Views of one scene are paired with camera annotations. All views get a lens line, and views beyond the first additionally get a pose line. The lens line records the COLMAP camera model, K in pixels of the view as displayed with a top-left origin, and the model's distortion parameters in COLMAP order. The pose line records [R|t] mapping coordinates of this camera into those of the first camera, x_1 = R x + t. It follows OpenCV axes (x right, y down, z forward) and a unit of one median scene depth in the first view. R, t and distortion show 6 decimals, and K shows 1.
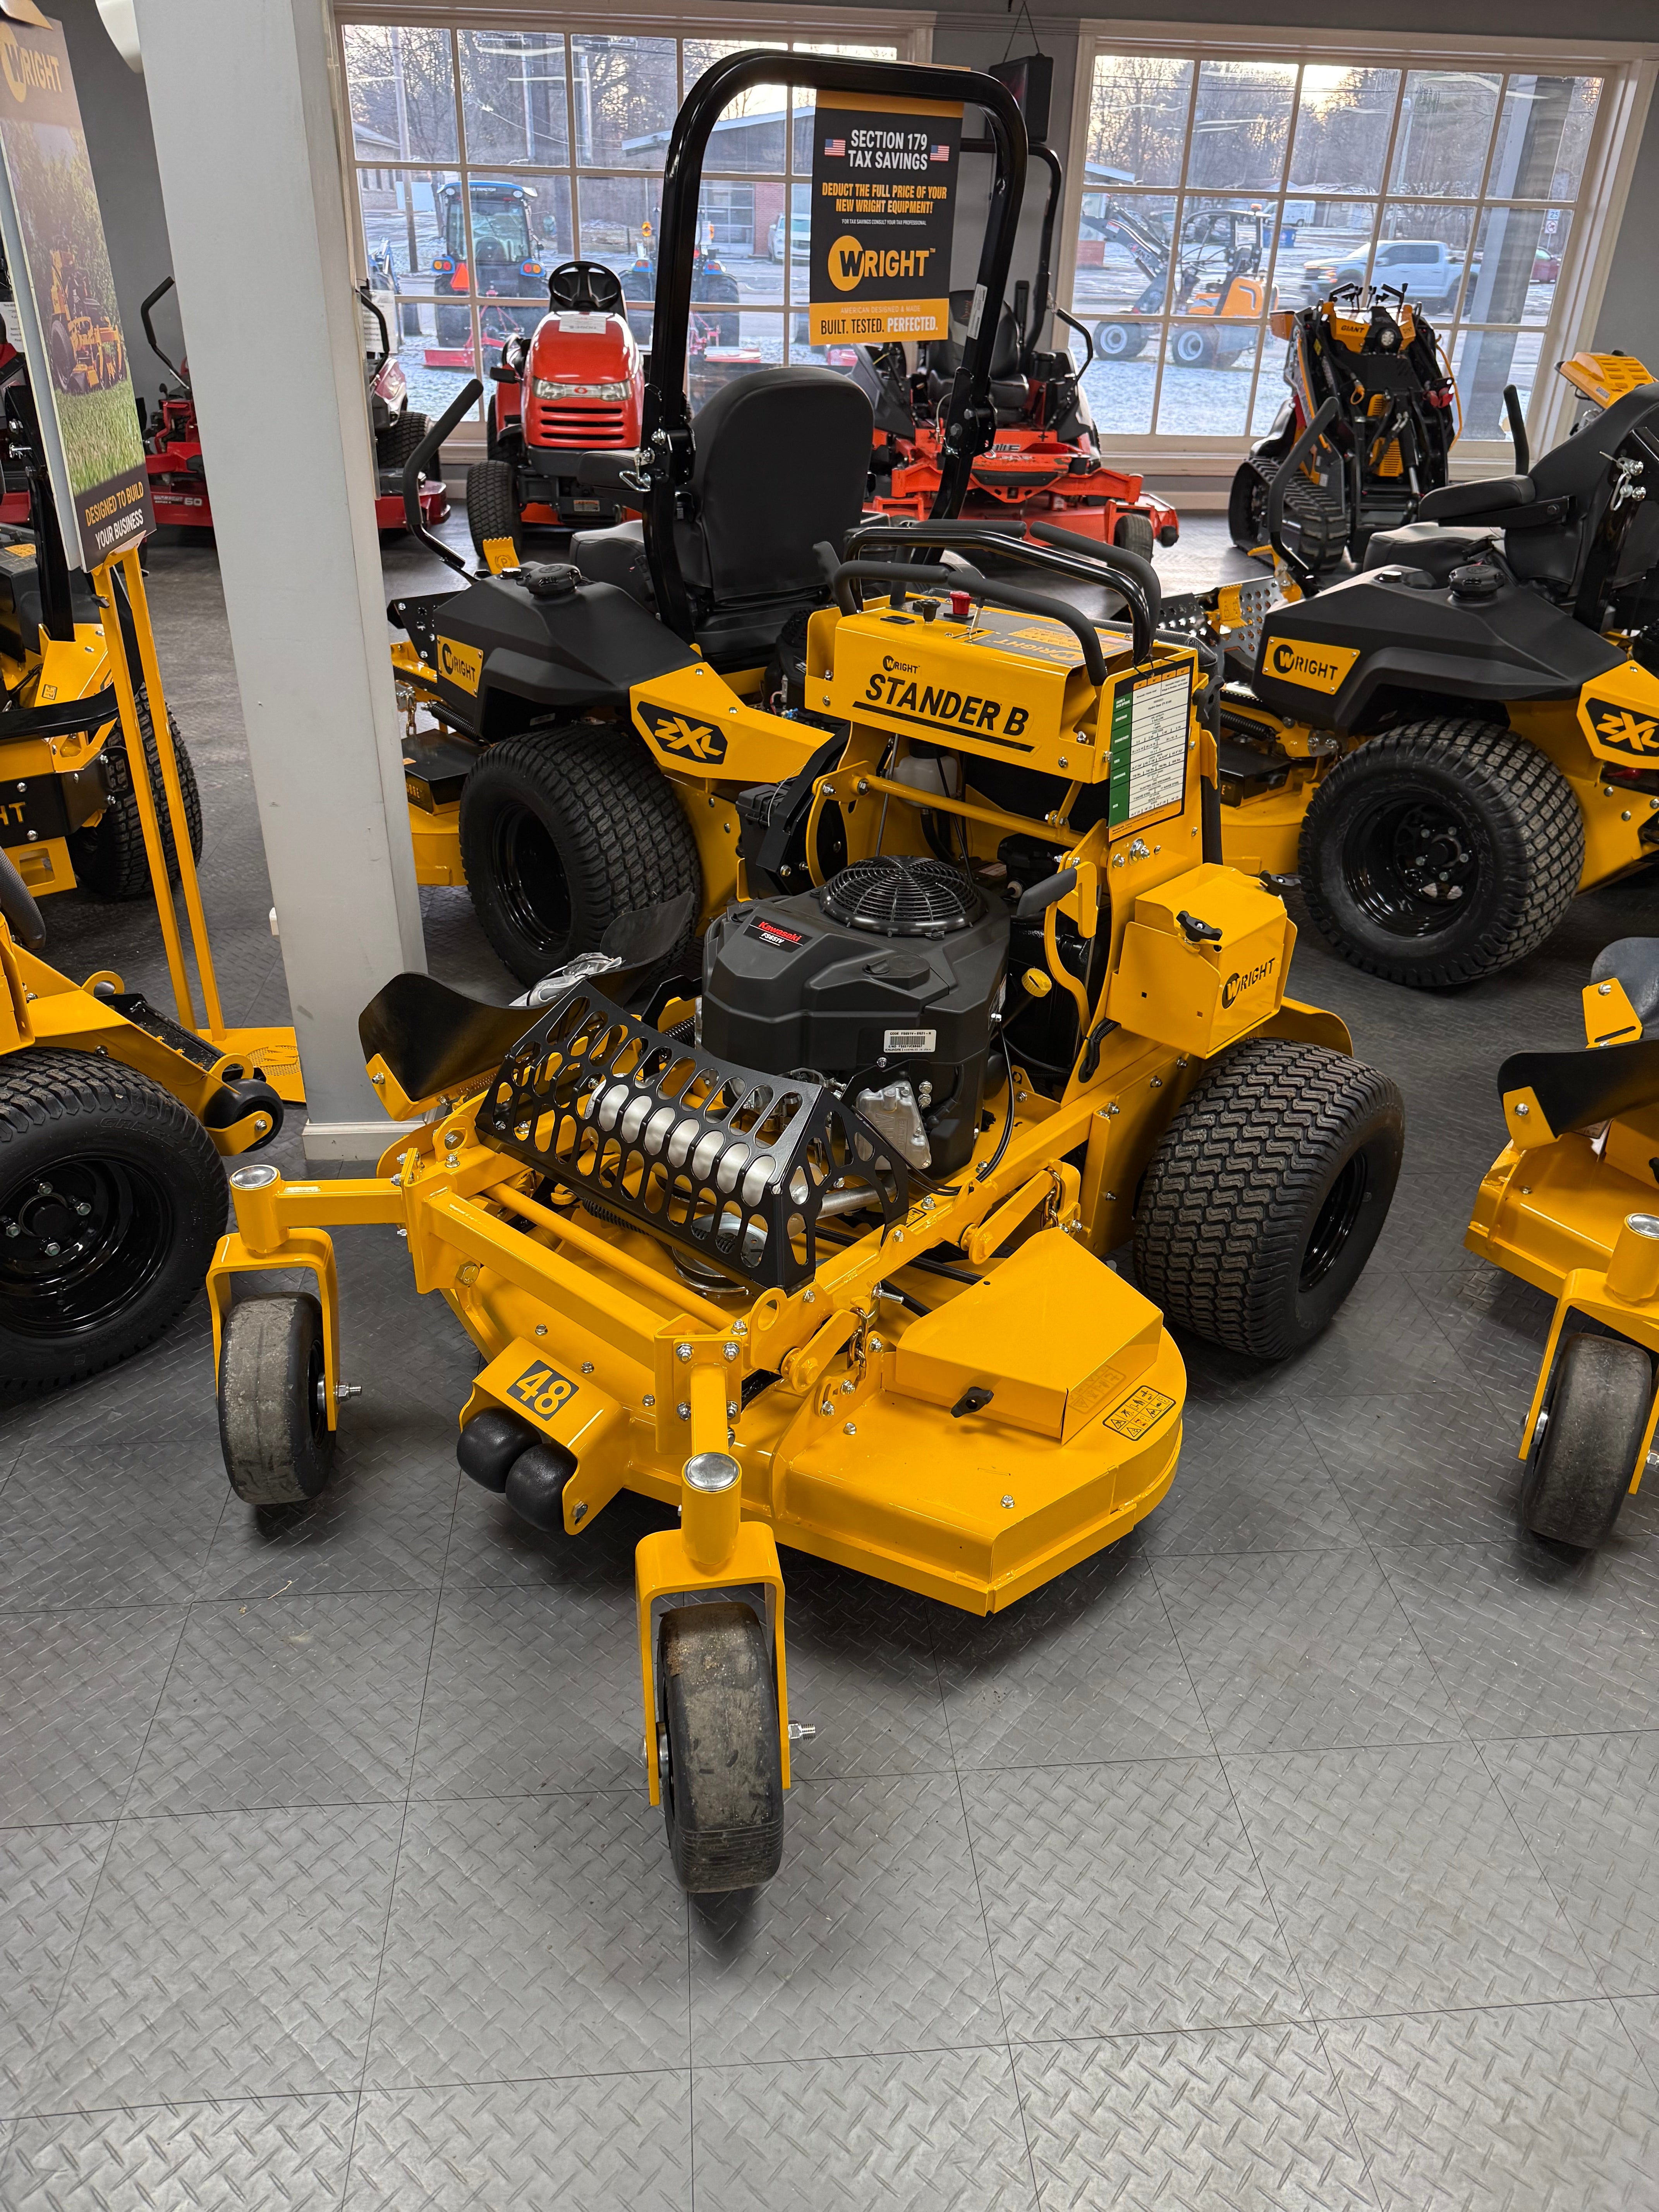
lens RADIAL K [[1559.5, 0, 829.5], [0, 1559.5, 1106.0], [0, 0, 1]] dist [-0.014312, 0.004520]
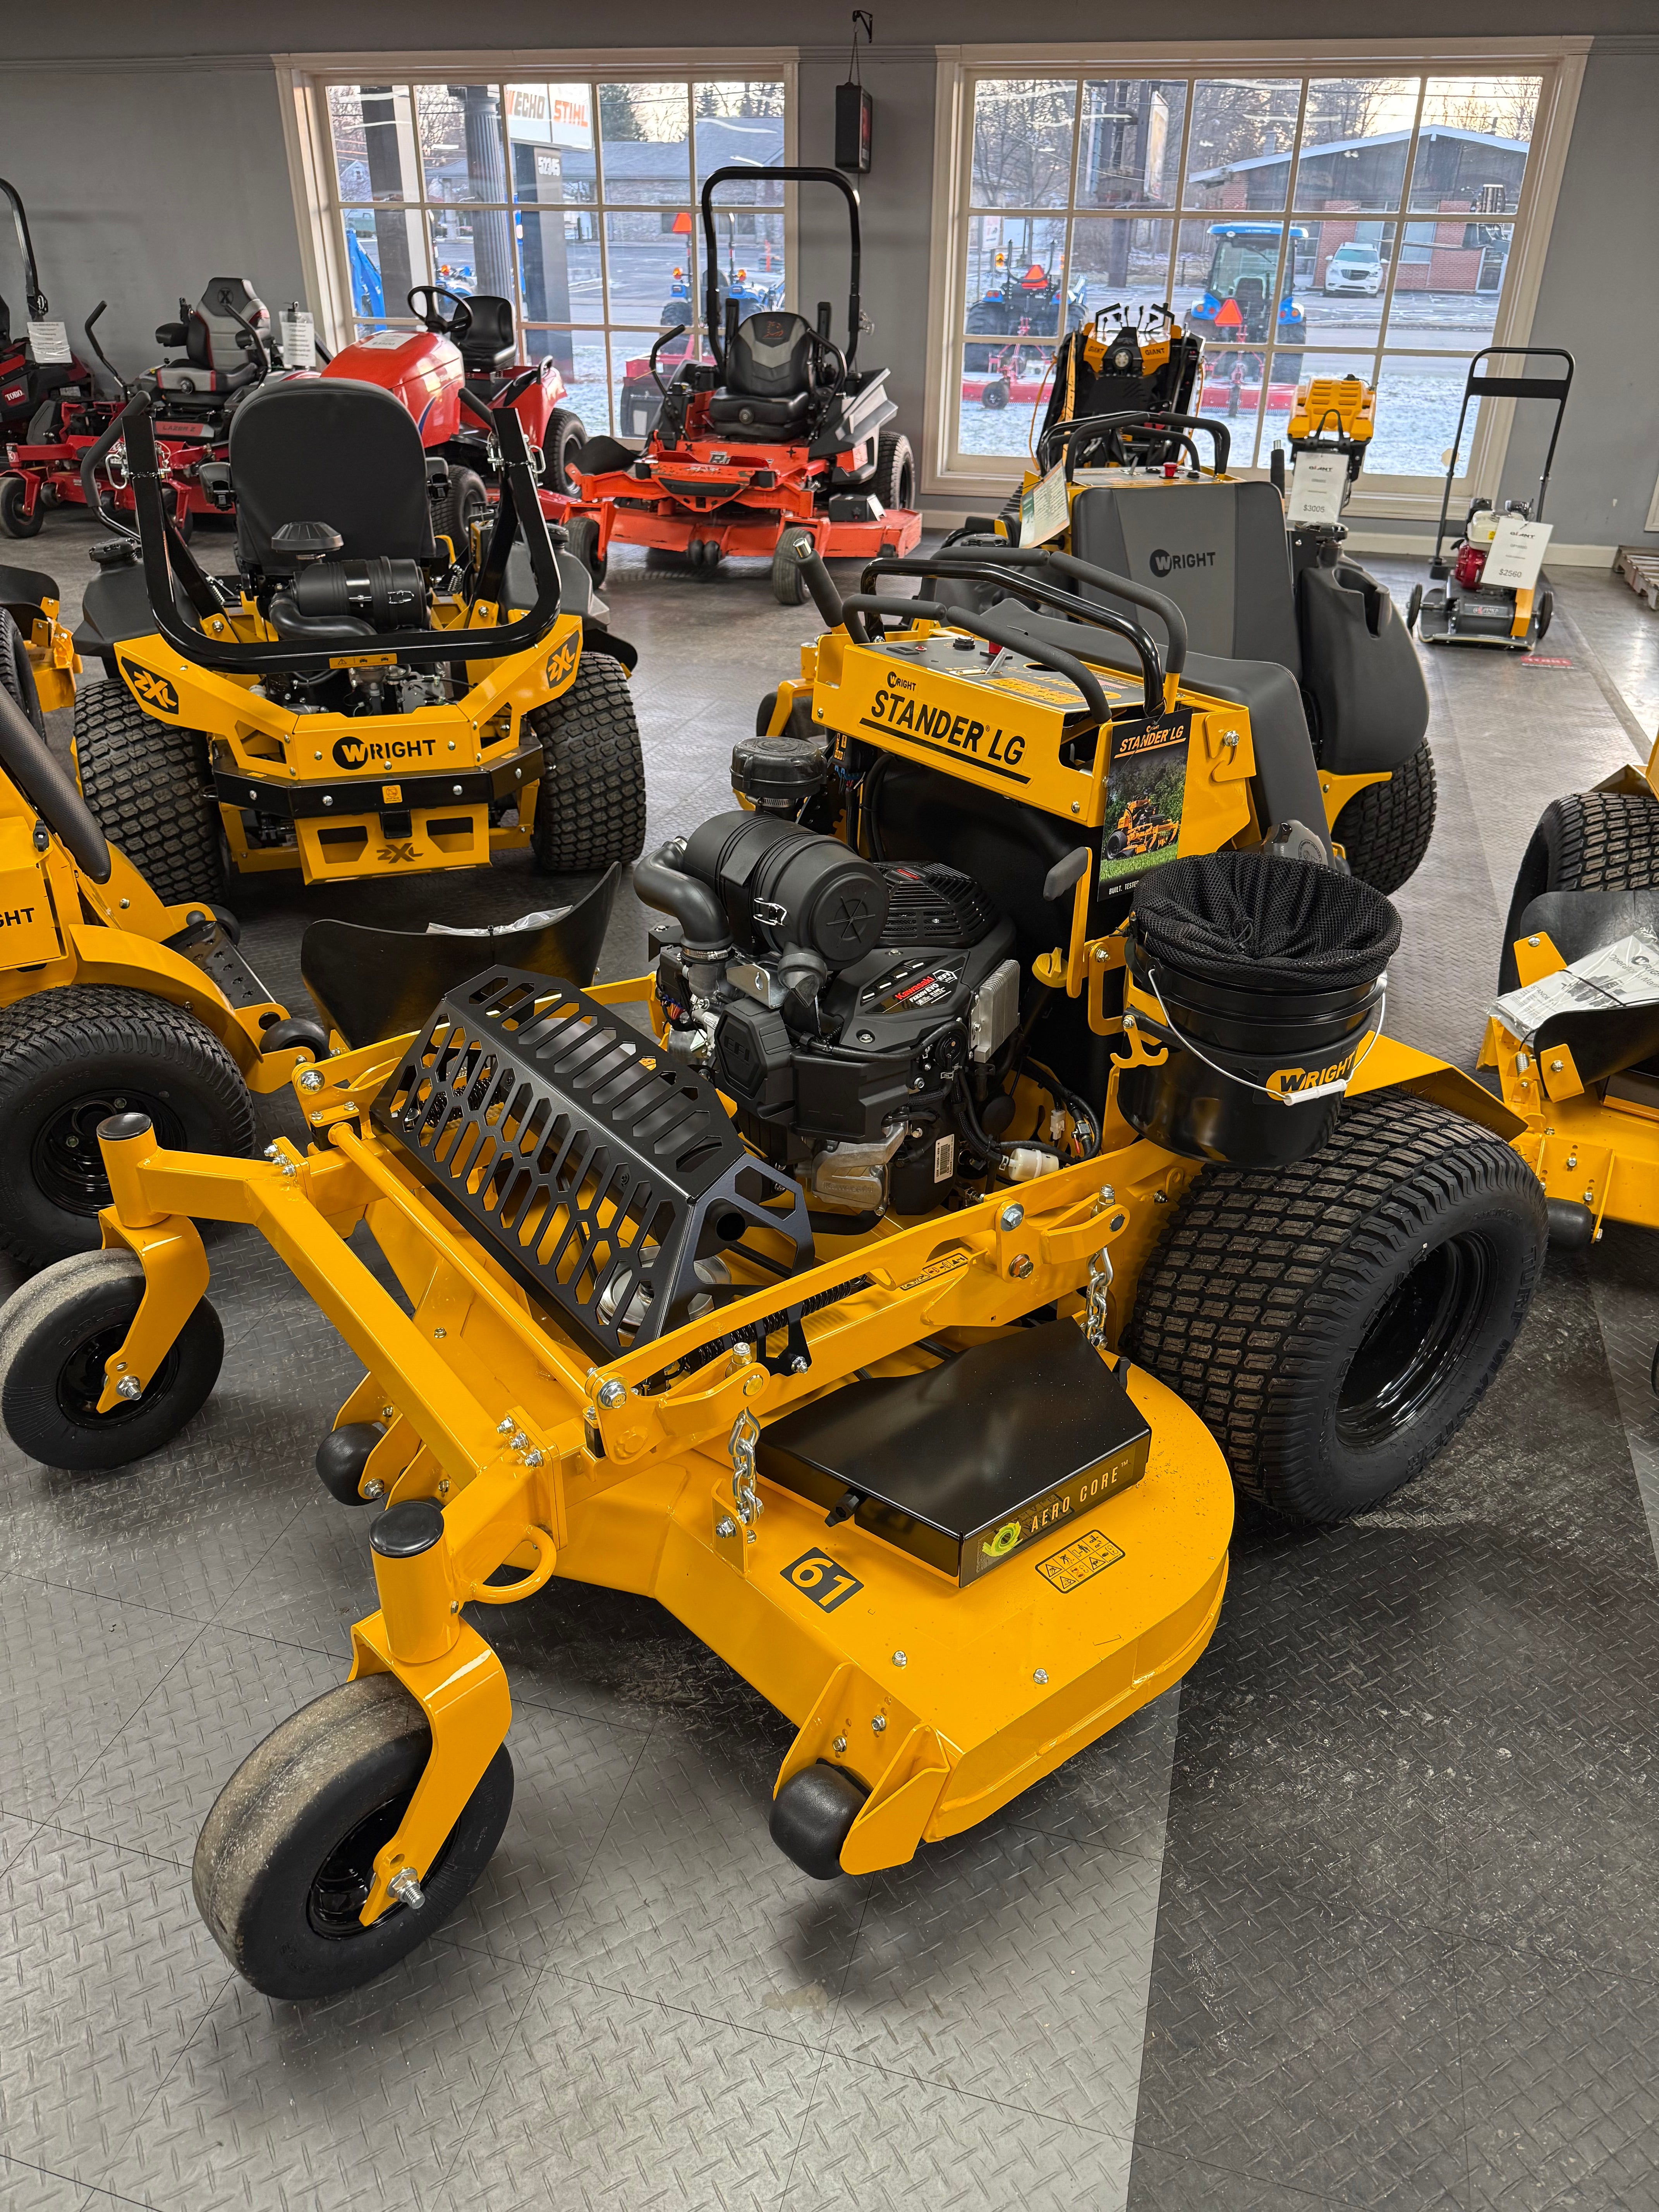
lens RADIAL K [[1543.1, 0, 829.5], [0, 1543.1, 1106.0], [0, 0, 1]] dist [-0.002675, -0.008335]
pose [[0.935311, 0.155360, -0.317894, 0.449790], [-0.161111, 0.986901, 0.008295, -0.010223], [0.315019, 0.043458, 0.948090, 0.041186]]
